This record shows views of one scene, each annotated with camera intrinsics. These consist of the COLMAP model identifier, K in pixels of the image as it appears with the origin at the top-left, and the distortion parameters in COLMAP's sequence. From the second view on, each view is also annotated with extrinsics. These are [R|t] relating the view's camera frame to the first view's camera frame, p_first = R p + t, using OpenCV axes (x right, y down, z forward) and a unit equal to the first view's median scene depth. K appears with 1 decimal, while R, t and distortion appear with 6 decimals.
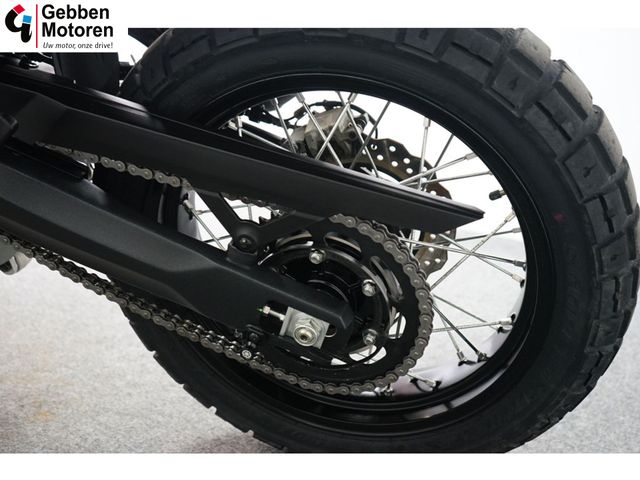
lens RADIAL K [[736.4, 0, 320.0], [0, 736.4, 240.0], [0, 0, 1]] dist [0.014952, 0.015189]
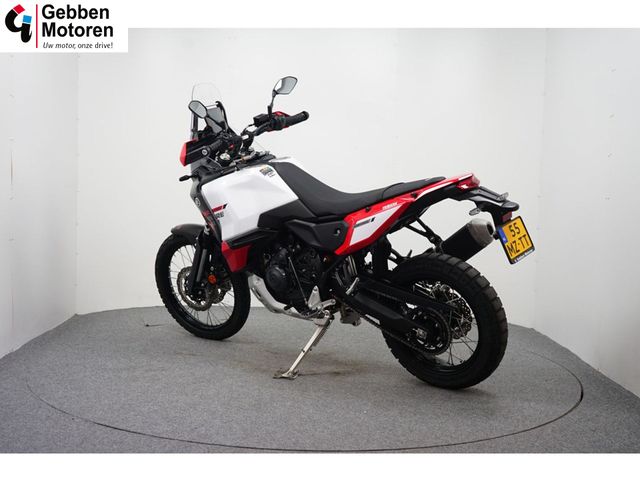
lens RADIAL K [[814.1, 0, 320.0], [0, 814.1, 240.0], [0, 0, 1]] dist [0.015812, 0.005476]
pose [[0.927007, 0.025369, -0.374186, 1.111771], [-0.102032, 0.977138, -0.186524, 0.493598], [0.360899, 0.211088, 0.908402, -3.417887]]
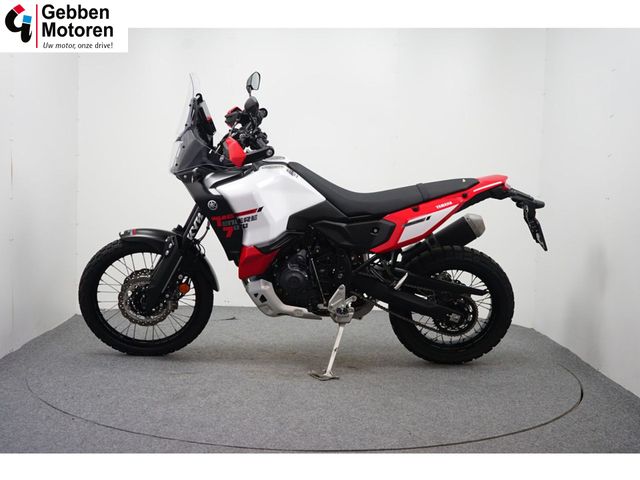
lens RADIAL K [[814.1, 0, 320.0], [0, 814.1, 240.0], [0, 0, 1]] dist [0.015812, 0.005476]
pose [[0.956579, -0.026799, 0.290237, -2.243553], [0.078488, 0.982666, -0.167951, 0.412758], [-0.280705, 0.183438, 0.942101, -3.624995]]
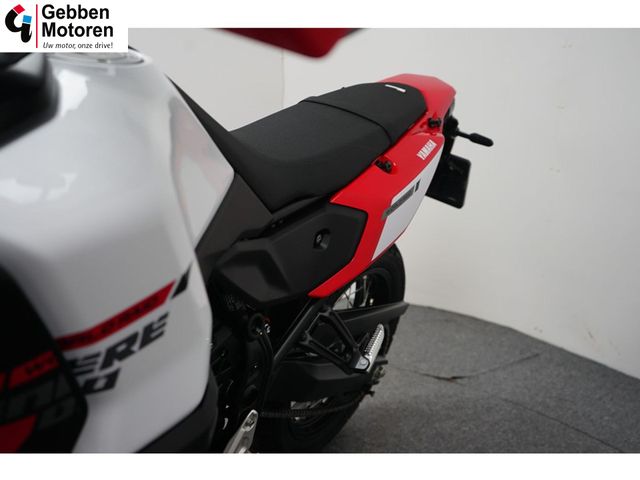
lens RADIAL K [[667.2, 0, 320.0], [0, 667.2, 240.0], [0, 0, 1]] dist [0.017763, 0.009444]
pose [[0.269585, -0.248914, 0.930250, -1.852801], [0.252007, 0.950586, 0.181324, -0.683517], [-0.929417, 0.185548, 0.318992, 0.365152]]
